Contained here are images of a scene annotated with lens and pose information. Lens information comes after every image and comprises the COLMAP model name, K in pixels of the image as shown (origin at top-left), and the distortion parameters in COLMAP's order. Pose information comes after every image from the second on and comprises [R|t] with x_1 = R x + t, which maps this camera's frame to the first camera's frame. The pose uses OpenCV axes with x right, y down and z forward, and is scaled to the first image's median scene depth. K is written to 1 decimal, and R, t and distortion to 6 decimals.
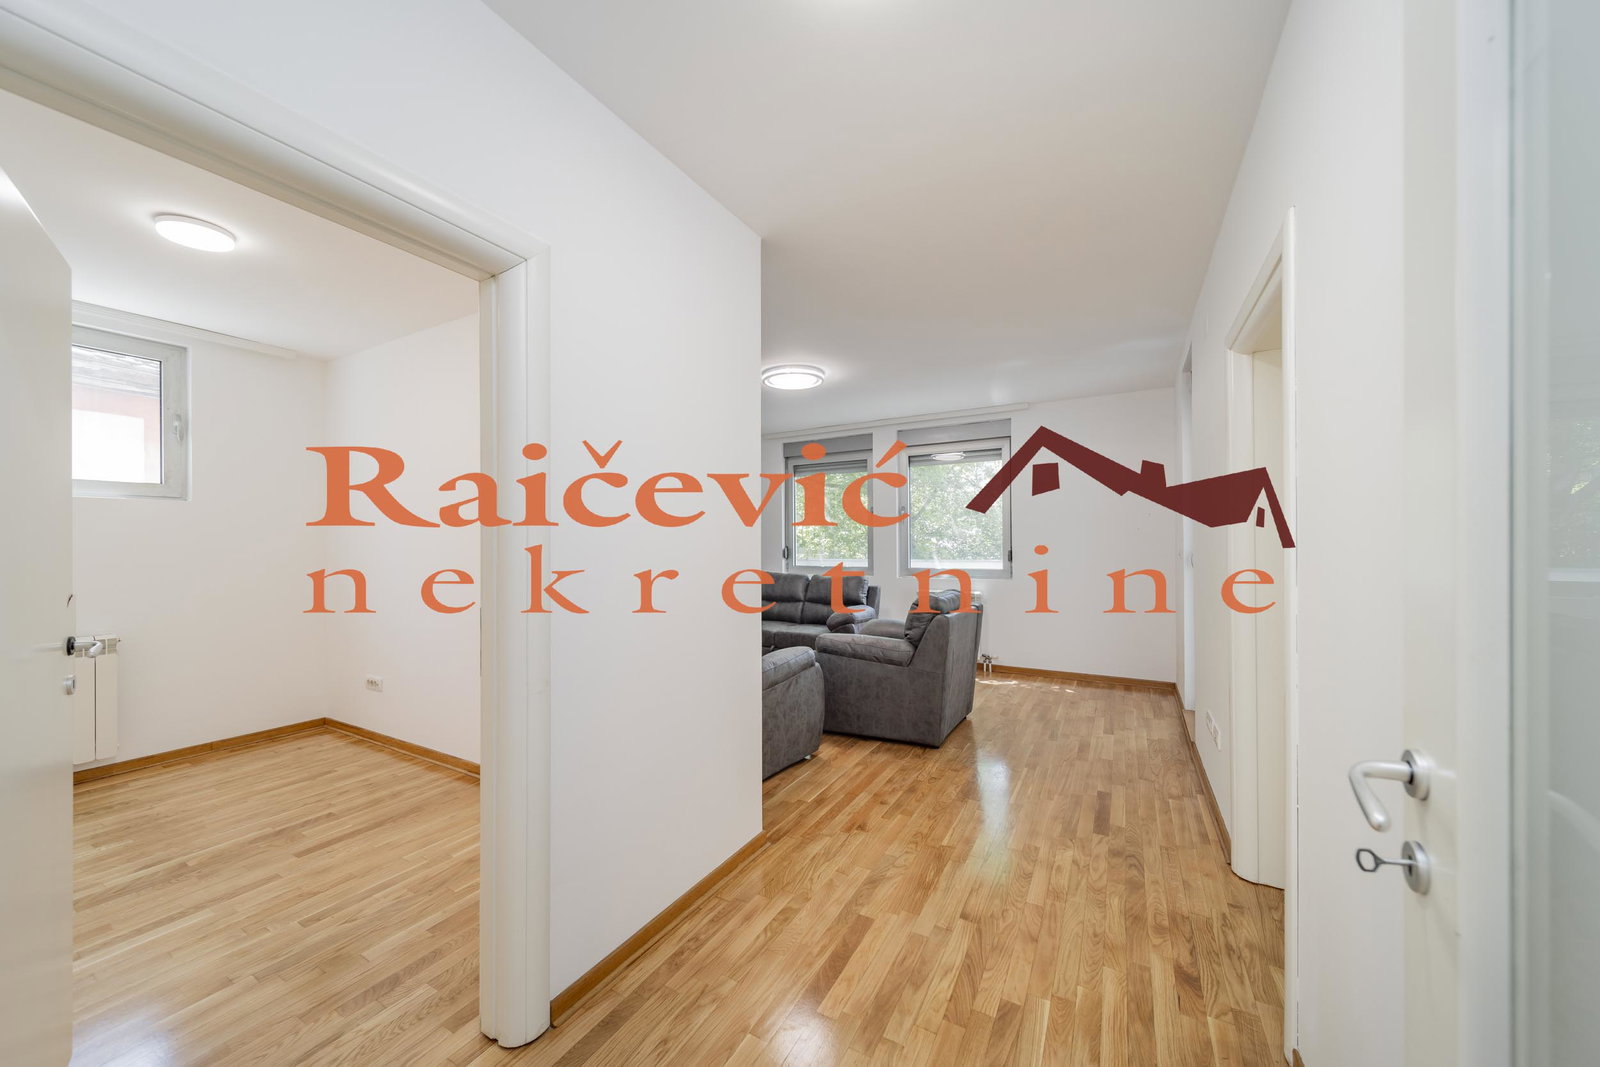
lens RADIAL K [[558.6, 0, 800.0], [0, 558.6, 533.5], [0, 0, 1]] dist [0.001424, 0.000196]
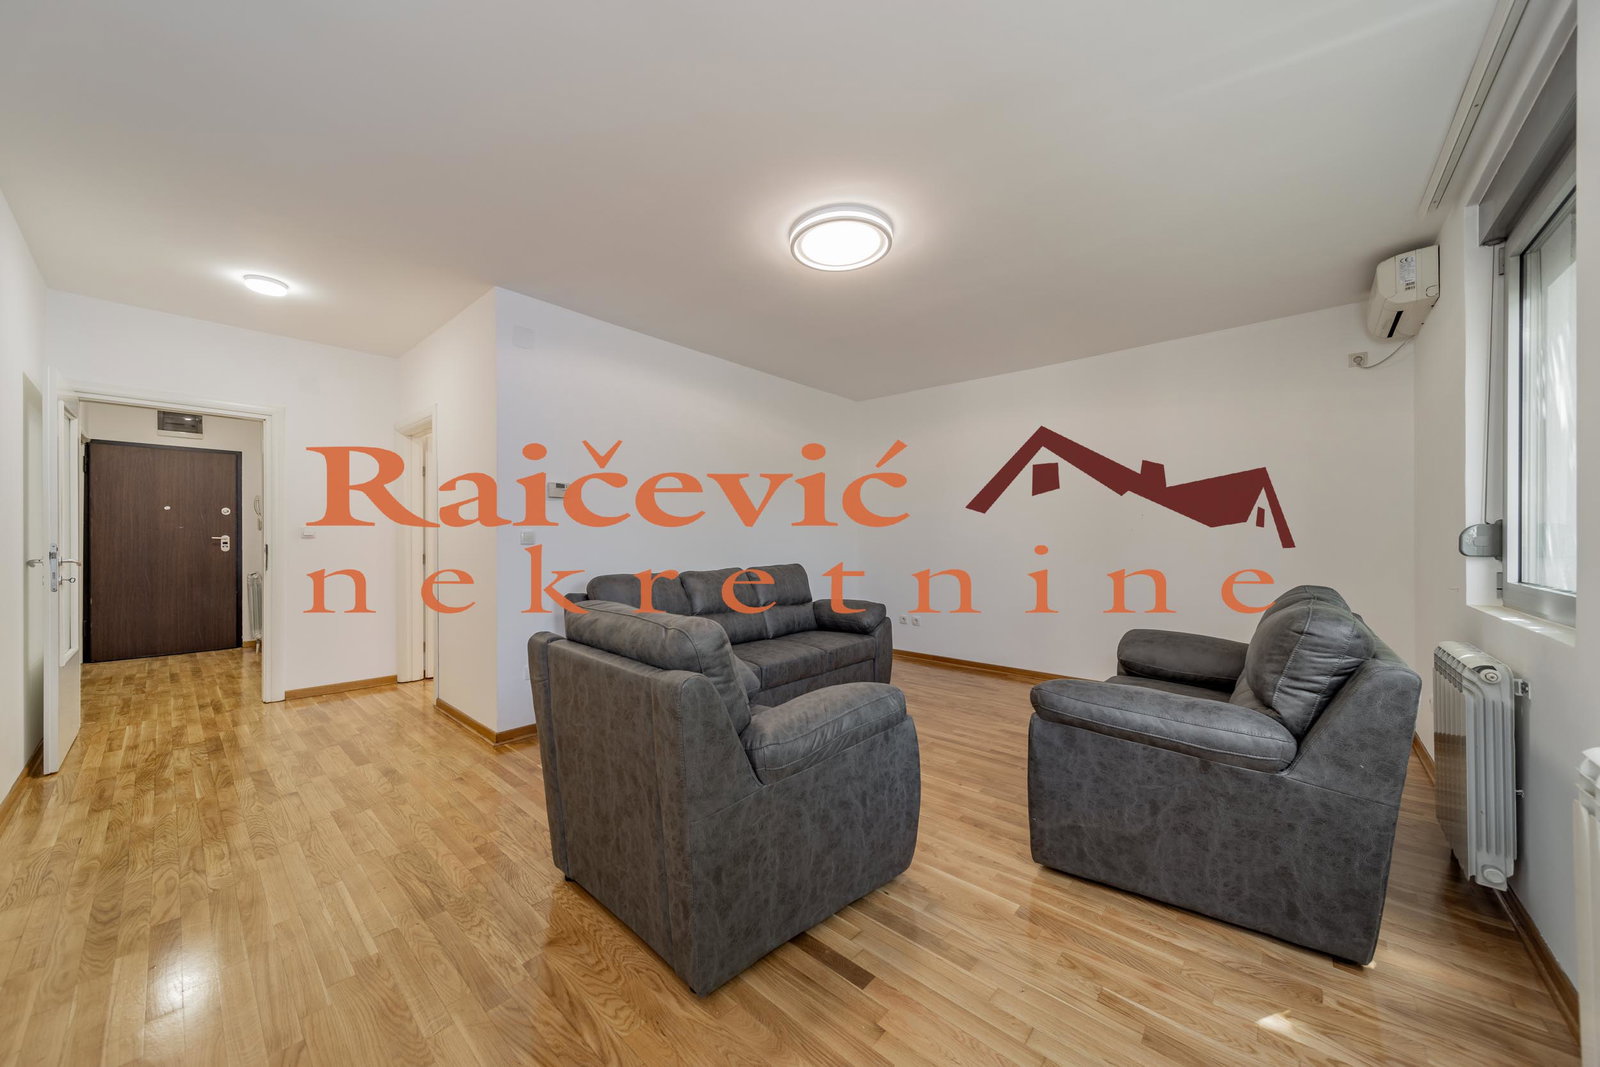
lens RADIAL K [[558.6, 0, 800.0], [0, 558.6, 533.5], [0, 0, 1]] dist [0.001424, 0.000196]
pose [[-0.200200, 0.003708, -0.979748, 1.135945], [0.019091, 0.999818, -0.000117, 0.069708], [0.979569, -0.018728, -0.200234, 2.057269]]
